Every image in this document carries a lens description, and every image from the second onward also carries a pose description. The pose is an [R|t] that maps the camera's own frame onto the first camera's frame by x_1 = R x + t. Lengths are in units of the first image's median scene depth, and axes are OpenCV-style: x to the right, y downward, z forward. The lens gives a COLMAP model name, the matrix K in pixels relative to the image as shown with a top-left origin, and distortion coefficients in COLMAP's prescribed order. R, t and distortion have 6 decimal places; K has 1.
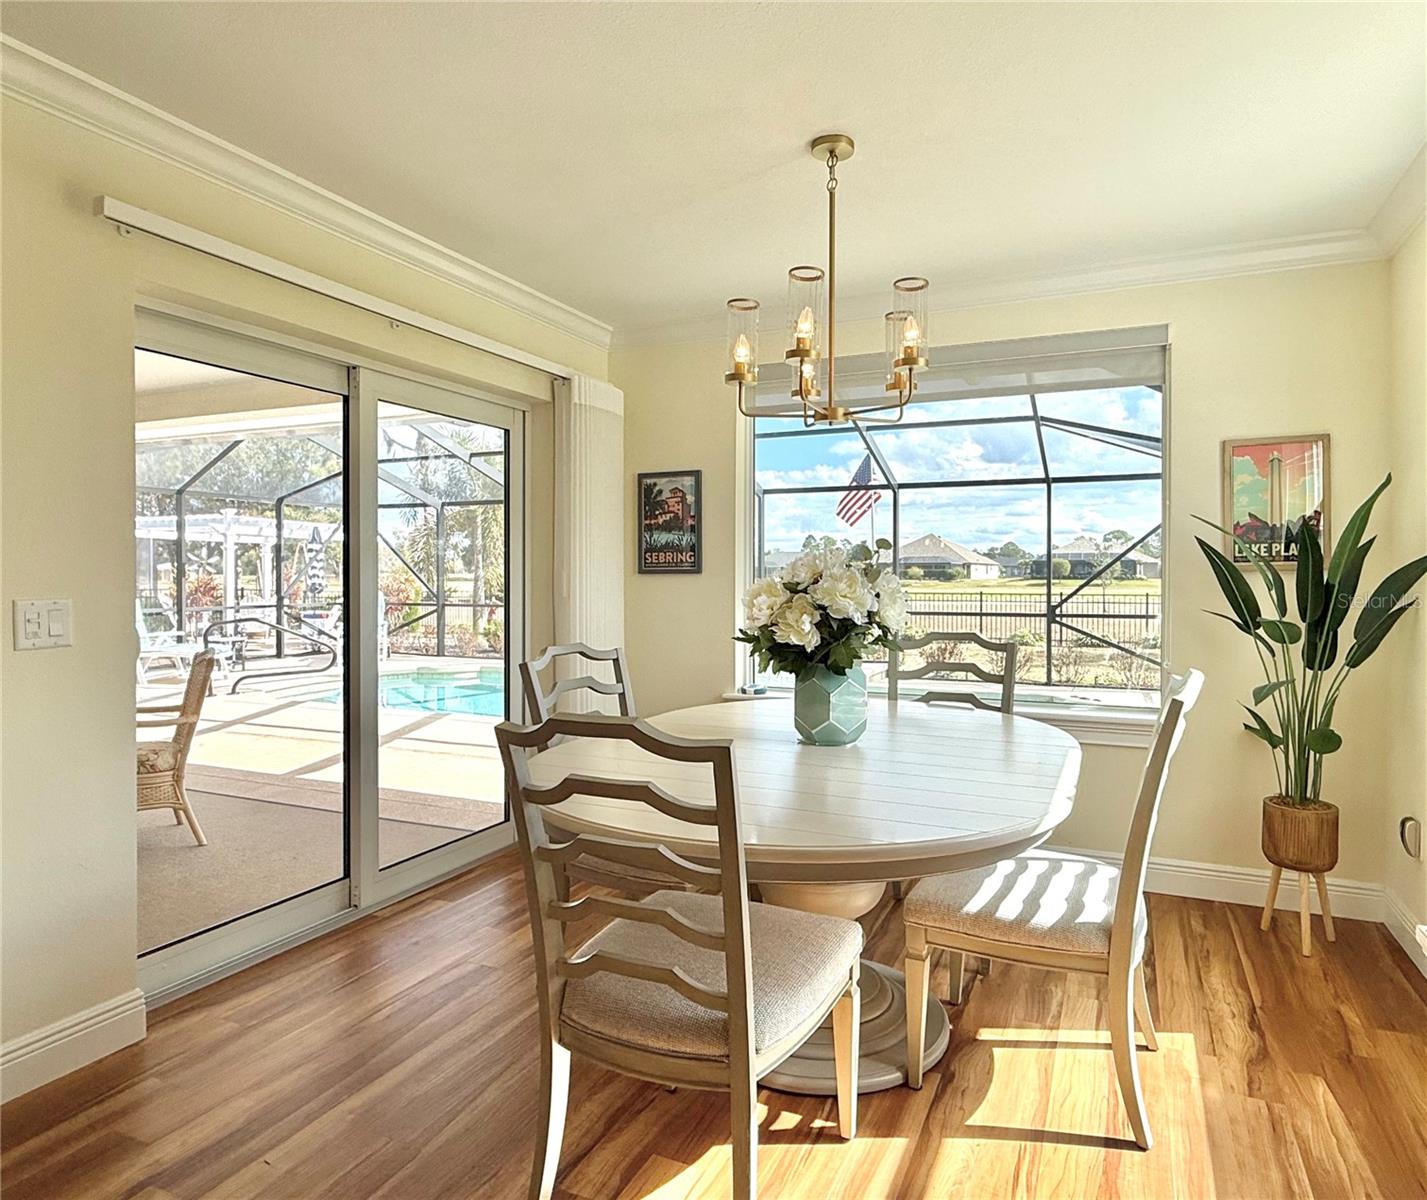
lens RADIAL K [[879.9, 0, 734.6], [0, 879.9, 577.2], [0, 0, 1]] dist [0.000322, -0.000182]
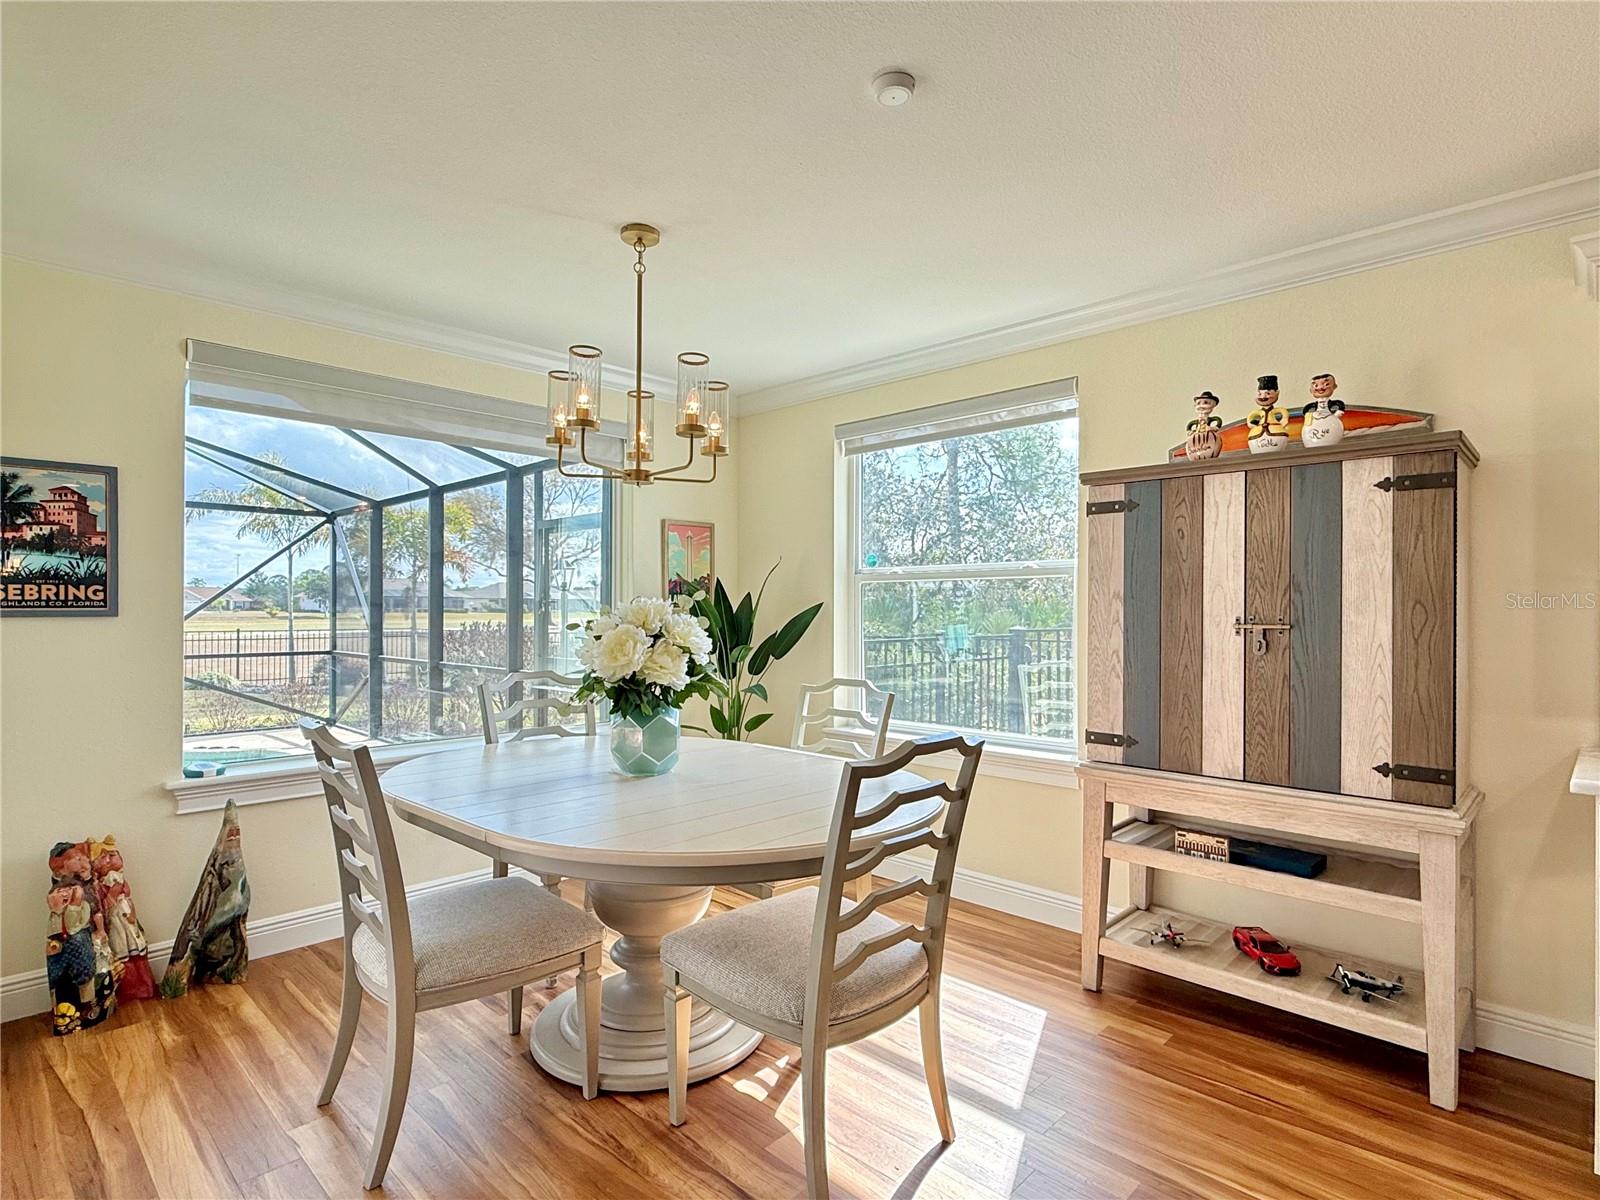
lens RADIAL K [[840.2, 0, 800.3], [0, 840.2, 615.4], [0, 0, 1]] dist [-0.000505, 0.000397]
pose [[0.340273, -0.005588, 0.940310, -0.645834], [-0.000365, 0.999981, 0.006074, -0.012151], [-0.940327, -0.002410, 0.340265, 0.355428]]
